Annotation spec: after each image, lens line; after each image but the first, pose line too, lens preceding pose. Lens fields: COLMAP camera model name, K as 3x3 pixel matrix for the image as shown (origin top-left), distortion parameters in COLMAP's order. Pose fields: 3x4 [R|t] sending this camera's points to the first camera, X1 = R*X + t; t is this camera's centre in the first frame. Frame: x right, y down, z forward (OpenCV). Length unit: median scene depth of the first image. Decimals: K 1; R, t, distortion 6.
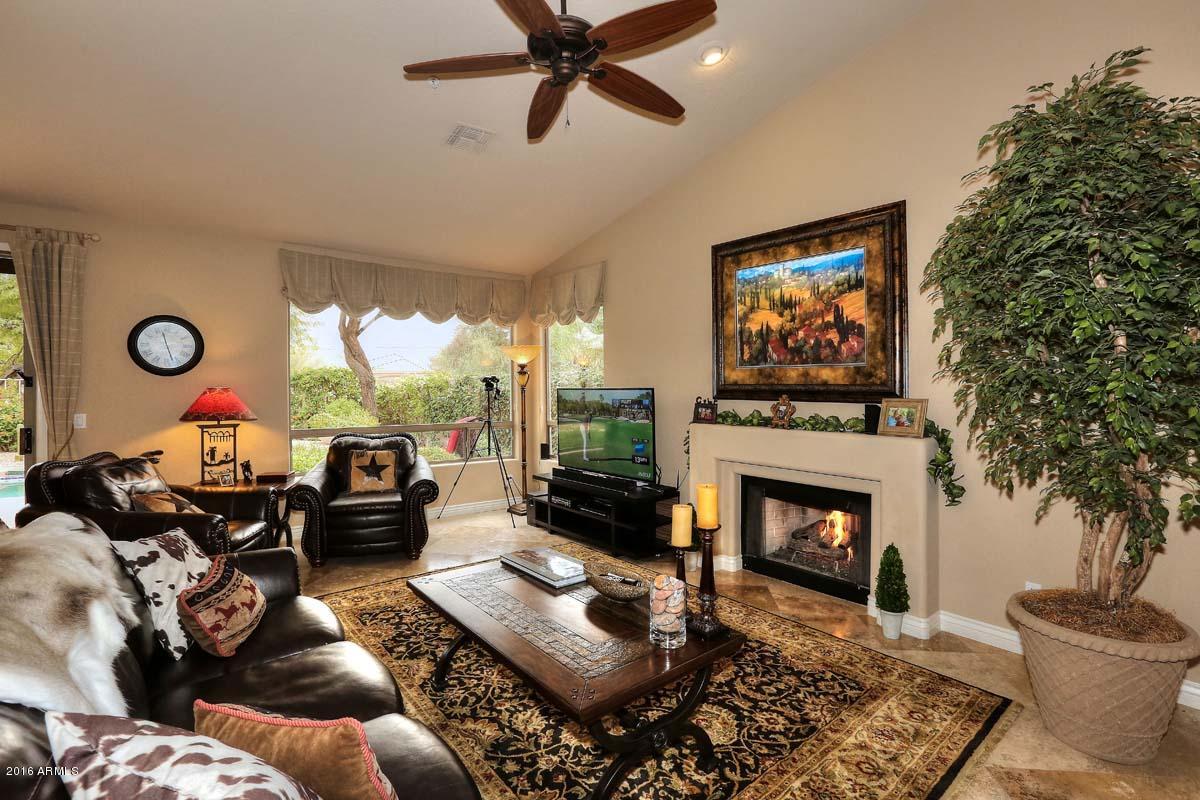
lens RADIAL K [[558.2, 0, 618.3], [0, 558.2, 376.6], [0, 0, 1]] dist [-0.030888, 0.004318]
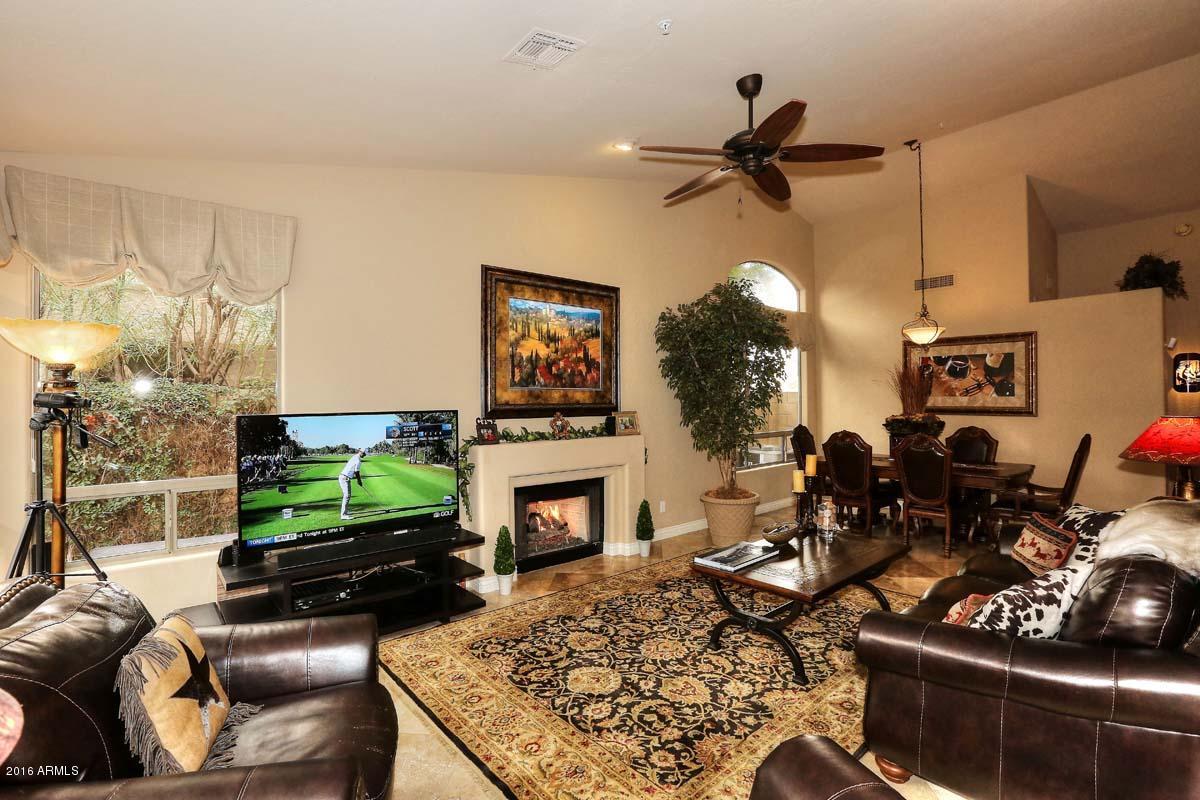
lens RADIAL K [[558.2, 0, 588.9], [0, 558.2, 385.1], [0, 0, 1]] dist [-0.030888, 0.004318]
pose [[-0.014710, 0.022593, 0.999637, -0.859678], [-0.004917, 0.999731, -0.022667, 0.000566], [-0.999880, -0.005249, -0.014595, 0.870002]]
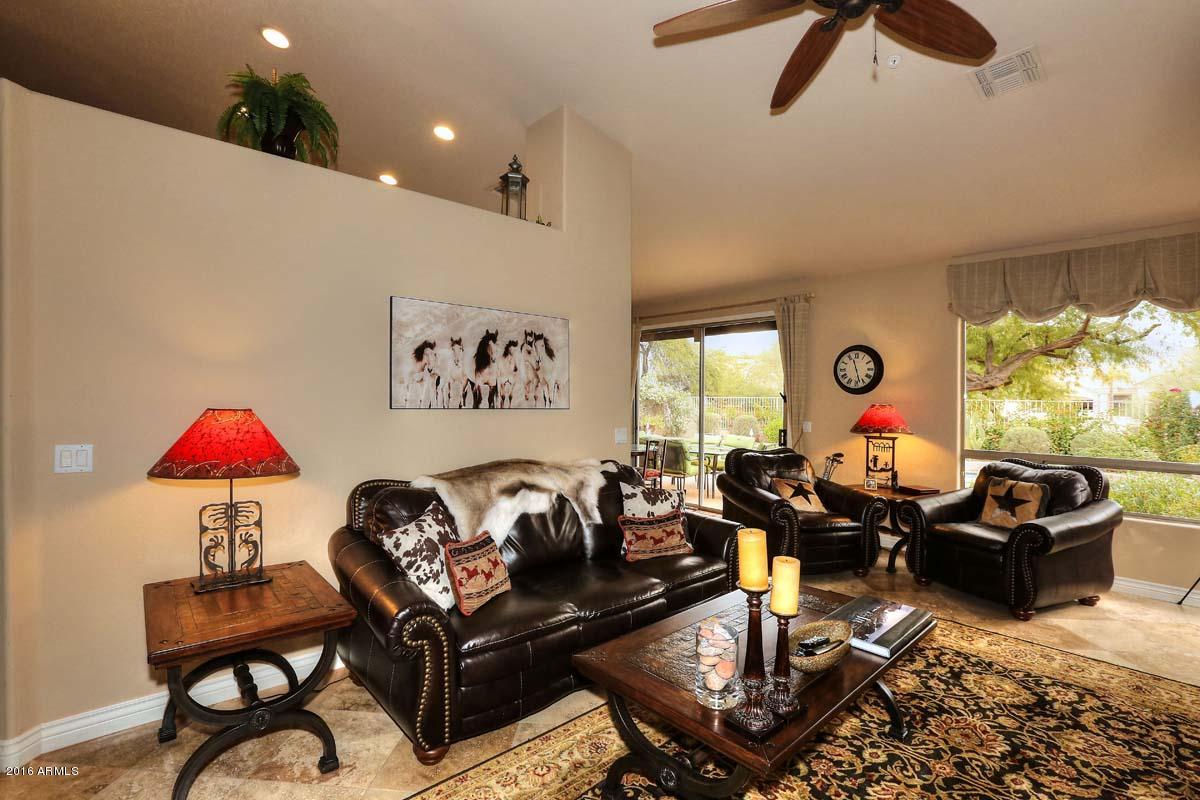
lens RADIAL K [[558.2, 0, 586.1], [0, 558.2, 399.6], [0, 0, 1]] dist [-0.030888, 0.004318]
pose [[0.037596, -0.004827, -0.999281, 0.418929], [0.000562, 0.999988, -0.004809, 0.017193], [0.999293, -0.000381, 0.037598, 0.364543]]
